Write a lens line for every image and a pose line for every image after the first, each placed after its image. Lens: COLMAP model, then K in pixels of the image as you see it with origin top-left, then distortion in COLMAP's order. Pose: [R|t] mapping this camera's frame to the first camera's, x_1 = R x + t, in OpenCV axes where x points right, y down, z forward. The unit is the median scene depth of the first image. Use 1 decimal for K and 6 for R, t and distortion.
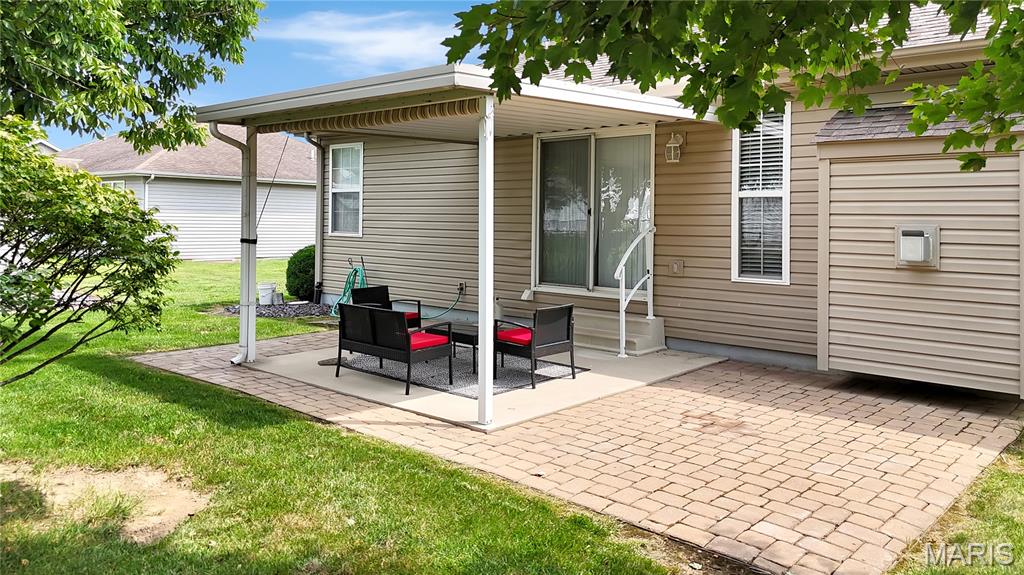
lens RADIAL K [[745.0, 0, 512.0], [0, 745.0, 287.5], [0, 0, 1]] dist [0.000938, 0.001006]
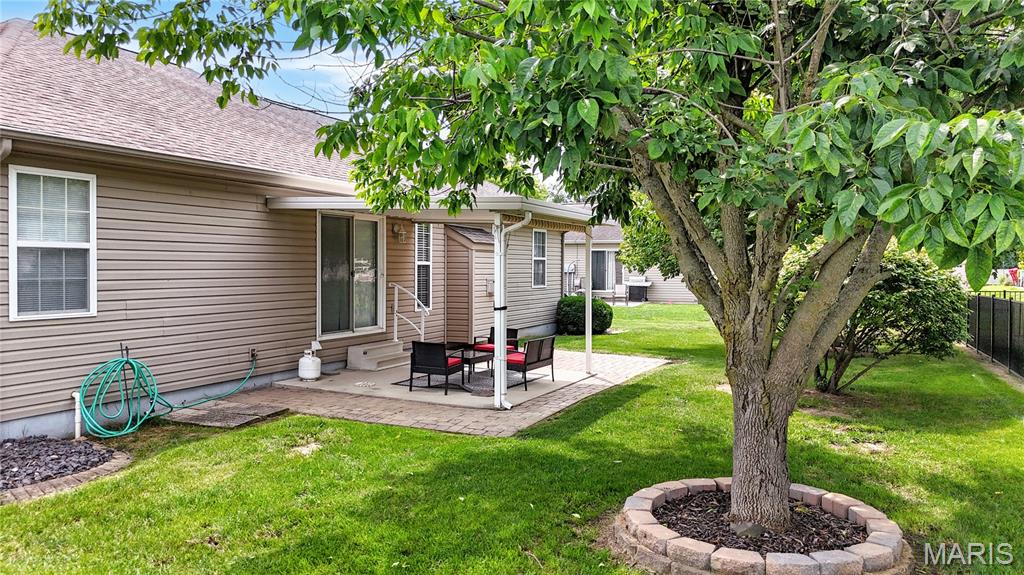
lens RADIAL K [[745.0, 0, 512.0], [0, 745.0, 287.5], [0, 0, 1]] dist [0.000938, 0.001006]
pose [[-0.294386, -0.080068, 0.952327, -1.046258], [0.027743, 0.995348, 0.092261, -0.160098], [-0.955284, 0.053581, -0.290795, 0.927577]]
